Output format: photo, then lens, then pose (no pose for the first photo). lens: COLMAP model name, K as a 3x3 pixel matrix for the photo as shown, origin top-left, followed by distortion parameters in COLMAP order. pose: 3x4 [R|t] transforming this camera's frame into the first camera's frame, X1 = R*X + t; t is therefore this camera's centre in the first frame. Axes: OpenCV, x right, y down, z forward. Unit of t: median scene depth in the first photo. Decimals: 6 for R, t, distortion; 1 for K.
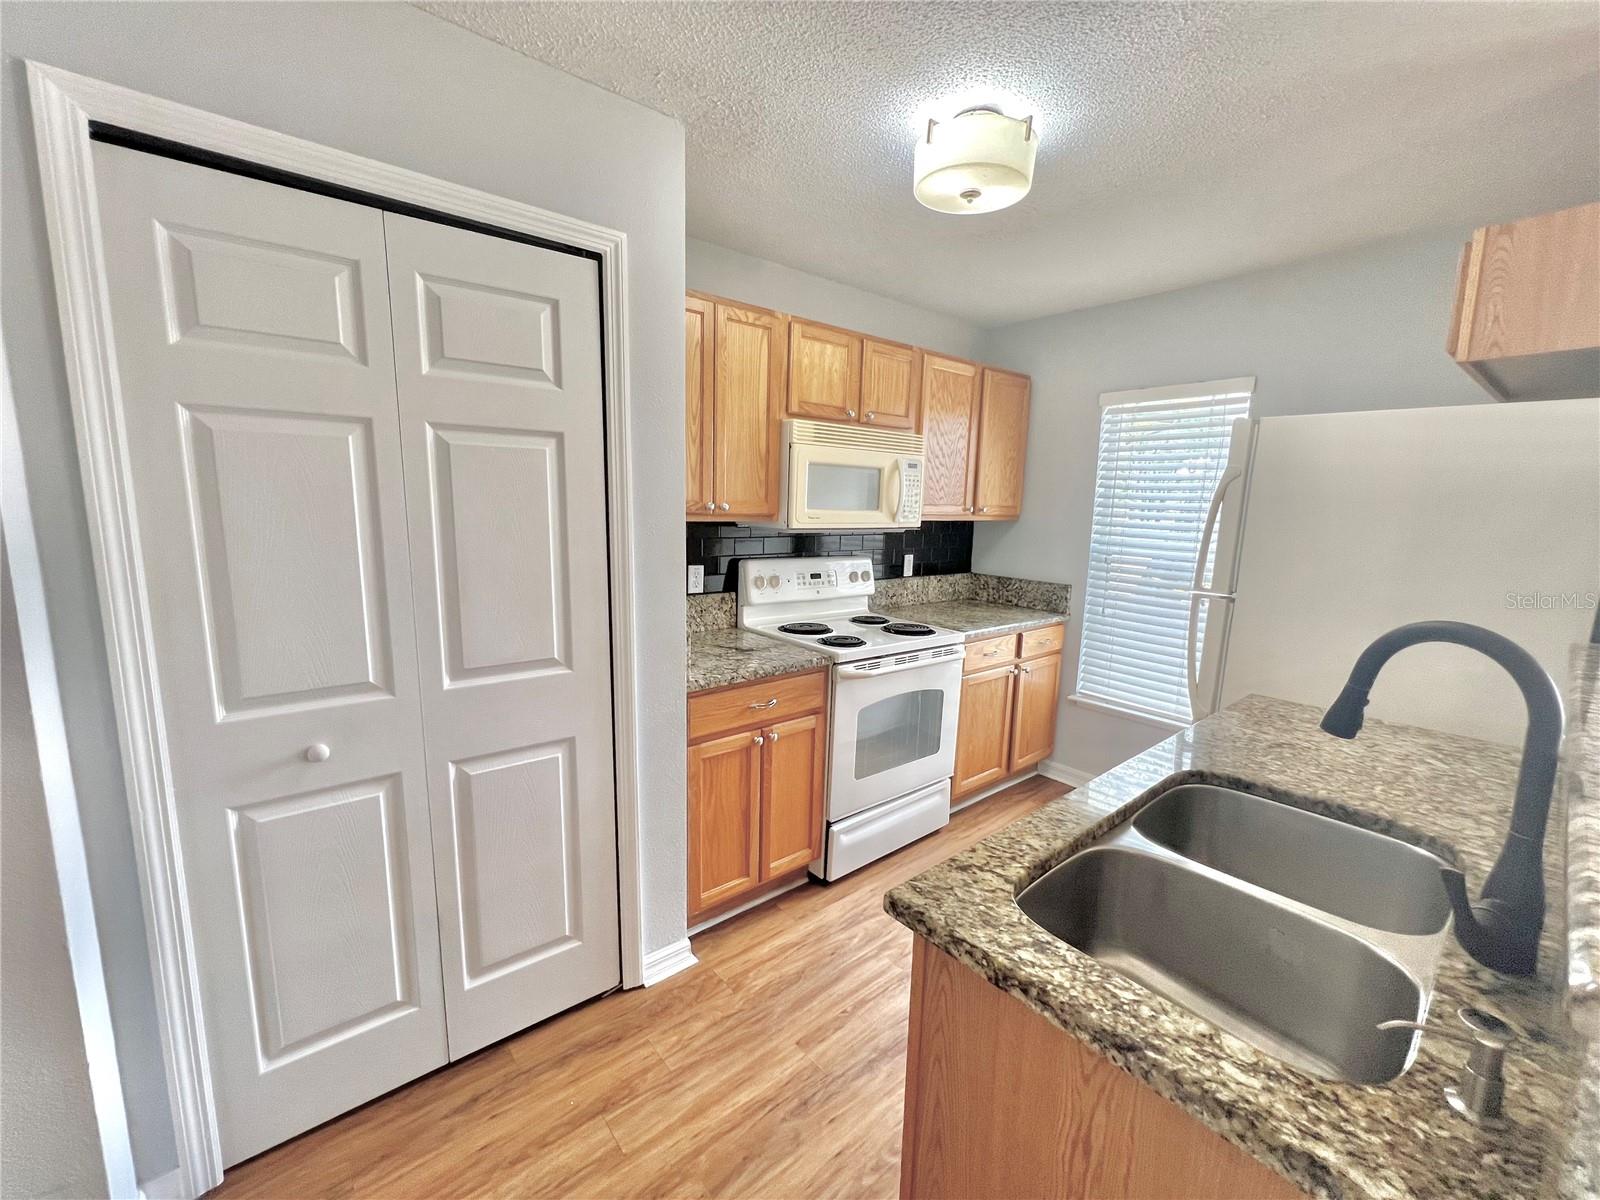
lens RADIAL K [[642.8, 0, 800.0], [0, 642.8, 600.0], [0, 0, 1]] dist [0.002381, 0.000151]
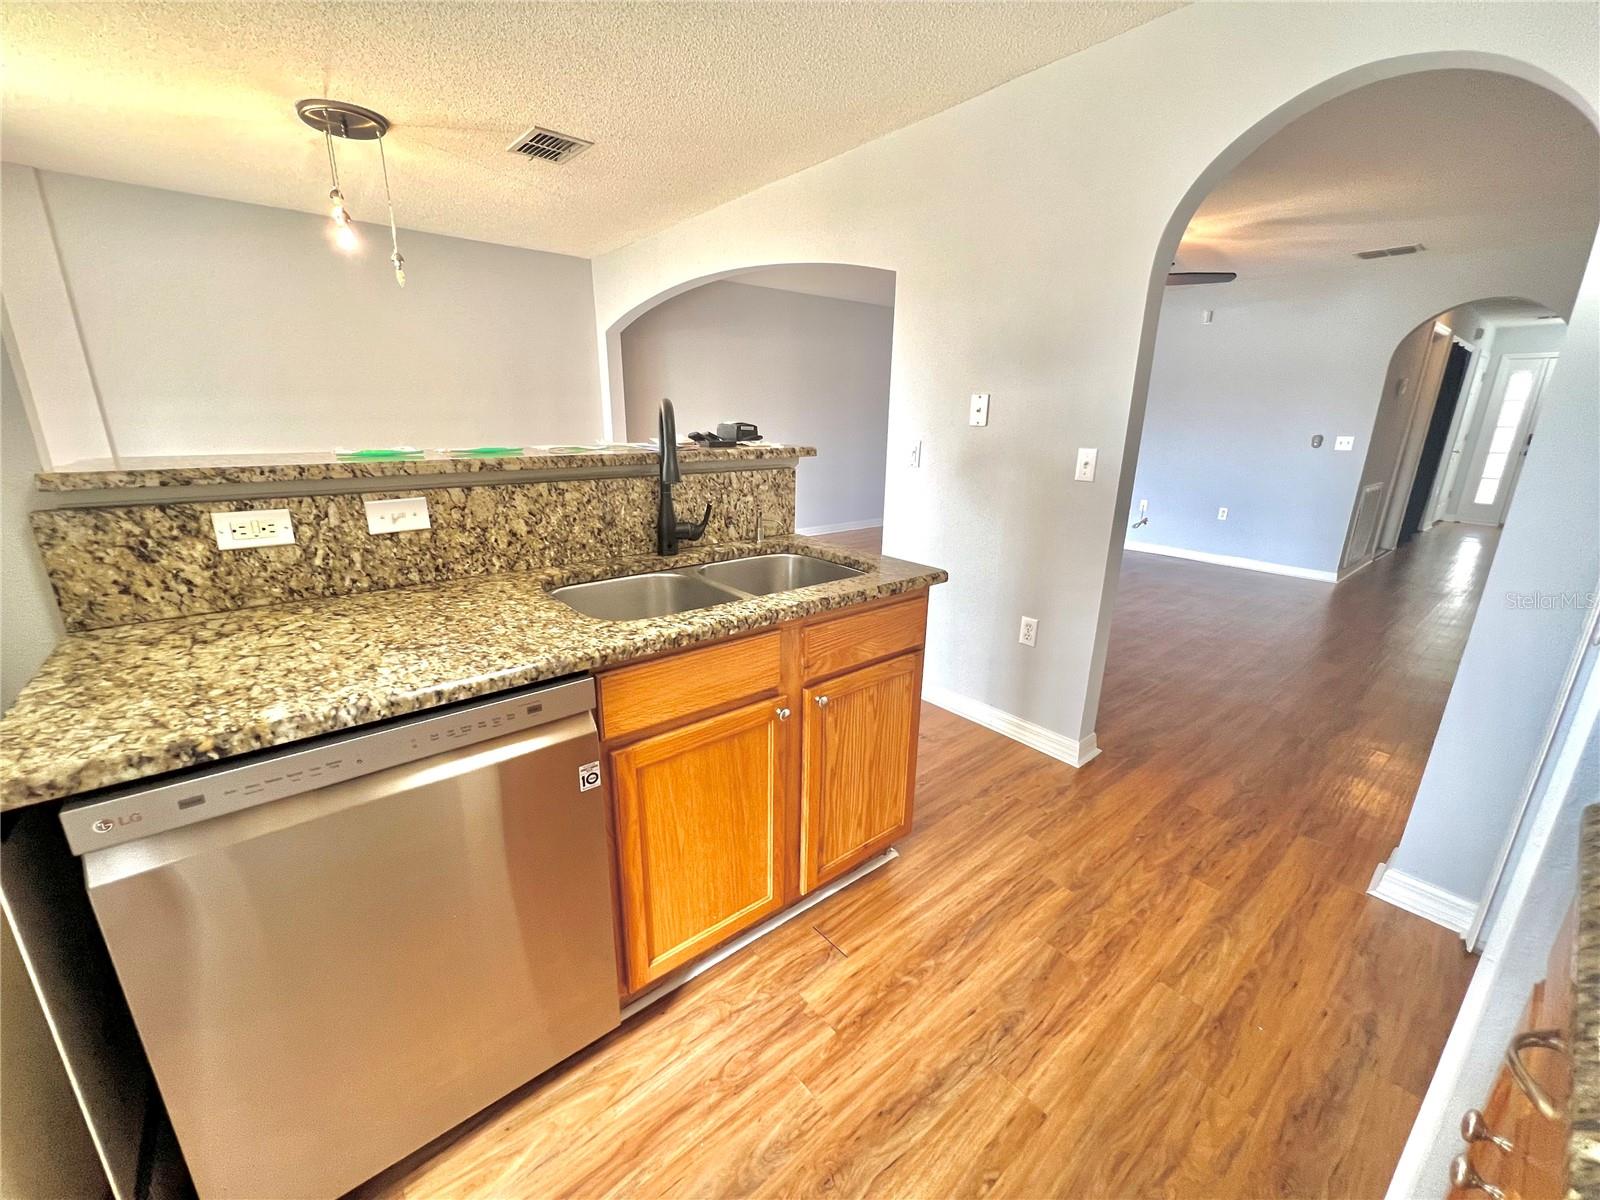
lens RADIAL K [[642.8, 0, 800.0], [0, 642.8, 600.0], [0, 0, 1]] dist [0.002381, 0.000151]
pose [[-0.999320, -0.036693, -0.003551, 0.337514], [-0.034703, 0.903869, 0.426400, -0.138922], [-0.012437, 0.426233, -0.904528, 1.641441]]
